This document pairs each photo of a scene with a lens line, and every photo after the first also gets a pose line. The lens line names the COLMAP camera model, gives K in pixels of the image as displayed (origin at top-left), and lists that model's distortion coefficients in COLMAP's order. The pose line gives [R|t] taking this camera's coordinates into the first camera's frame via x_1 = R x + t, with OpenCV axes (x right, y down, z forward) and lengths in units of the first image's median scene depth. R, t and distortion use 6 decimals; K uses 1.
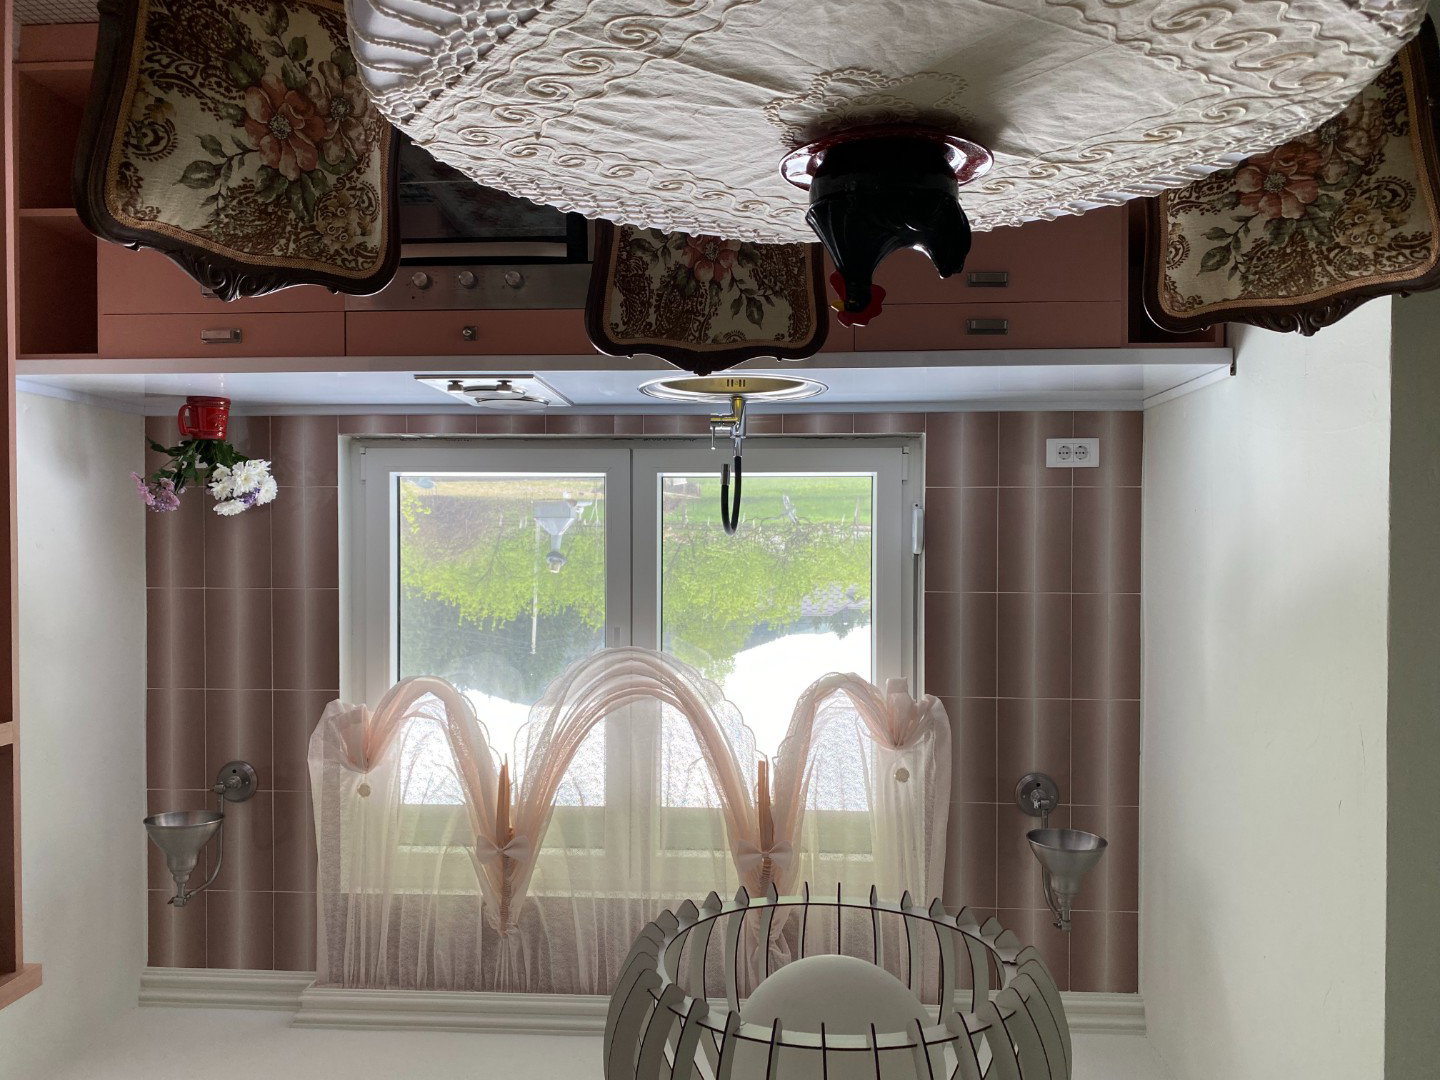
lens RADIAL K [[1088.3, 0, 716.9], [0, 1088.3, 549.5], [0, 0, 1]] dist [0.082861, -0.109455]
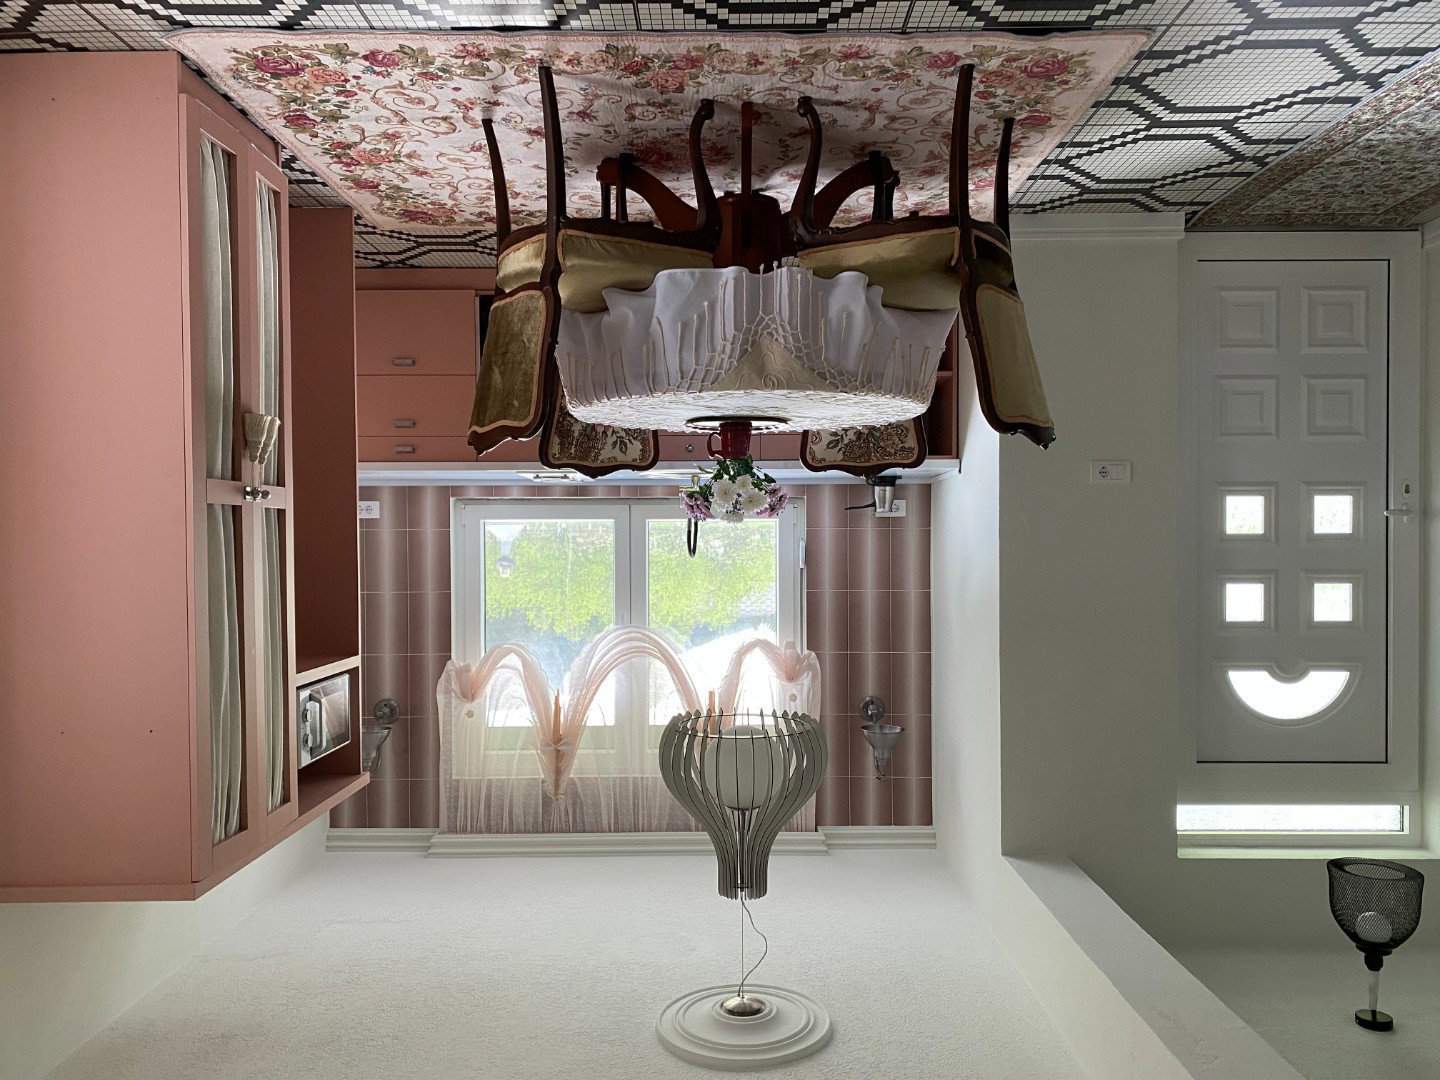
lens RADIAL K [[1079.4, 0, 732.8], [0, 1079.4, 547.4], [0, 0, 1]] dist [0.089022, -0.094756]
pose [[0.997484, -0.007007, 0.070538, -0.040747], [0.007296, 0.999966, -0.003838, -0.021951], [-0.070509, 0.004343, 0.997502, -0.657093]]
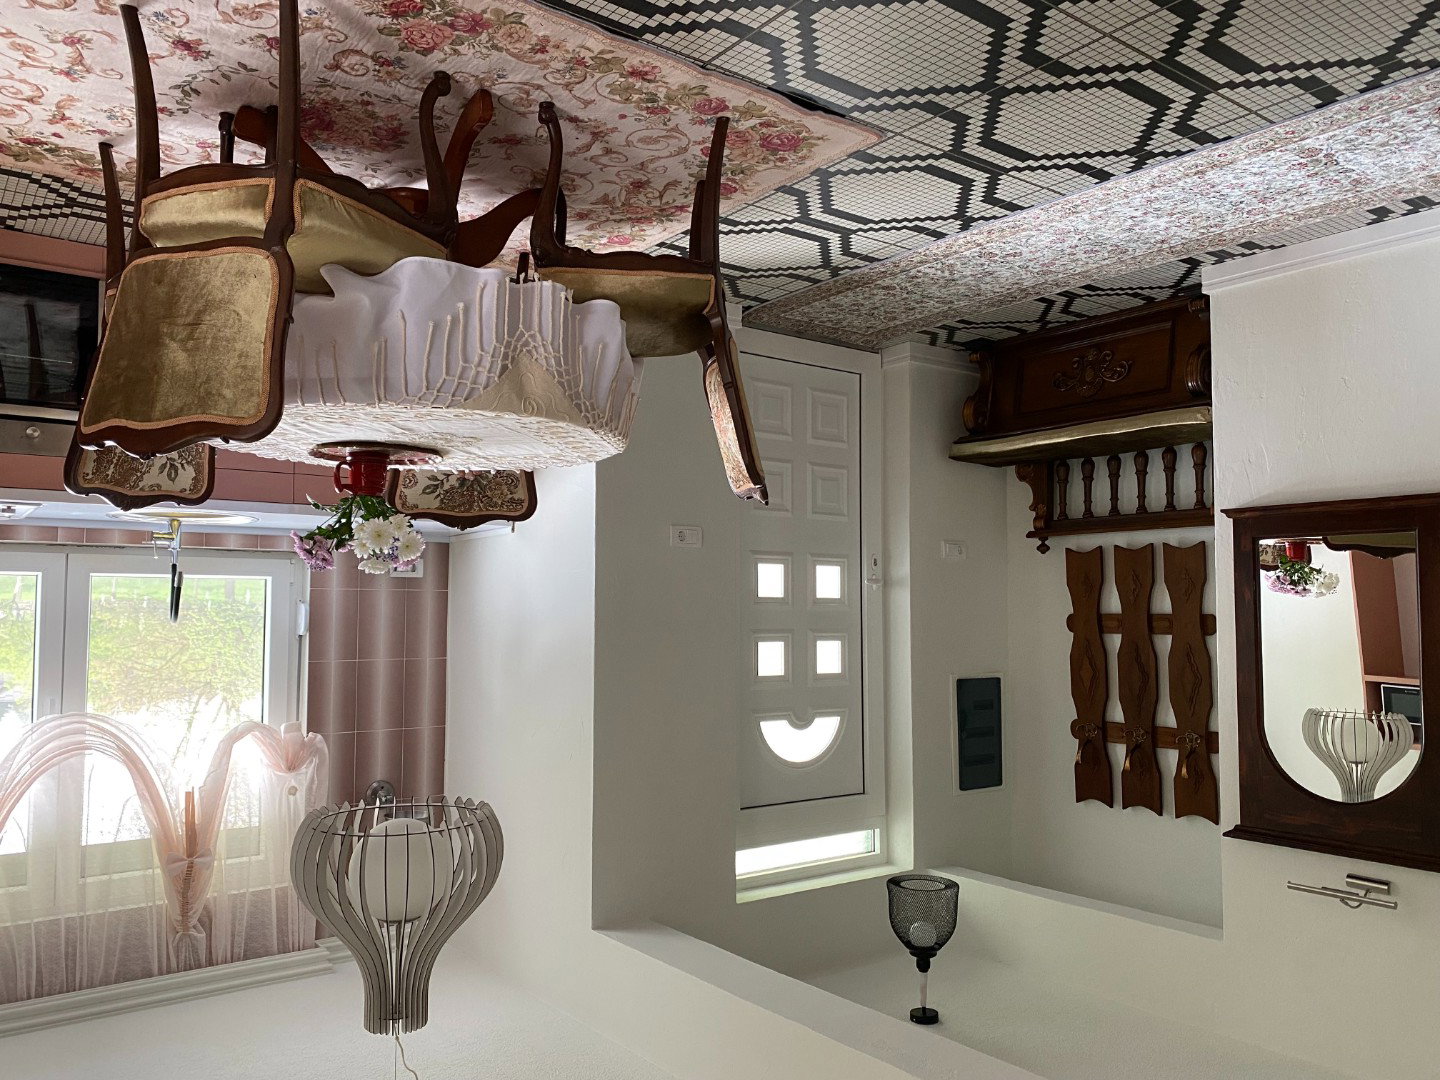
lens RADIAL K [[1088.3, 0, 716.9], [0, 1088.3, 549.5], [0, 0, 1]] dist [0.082861, -0.109455]
pose [[0.760527, 0.036191, 0.648297, -0.342106], [0.009983, 0.997676, -0.067405, -0.005084], [-0.649230, 0.057735, 0.758398, -0.452110]]
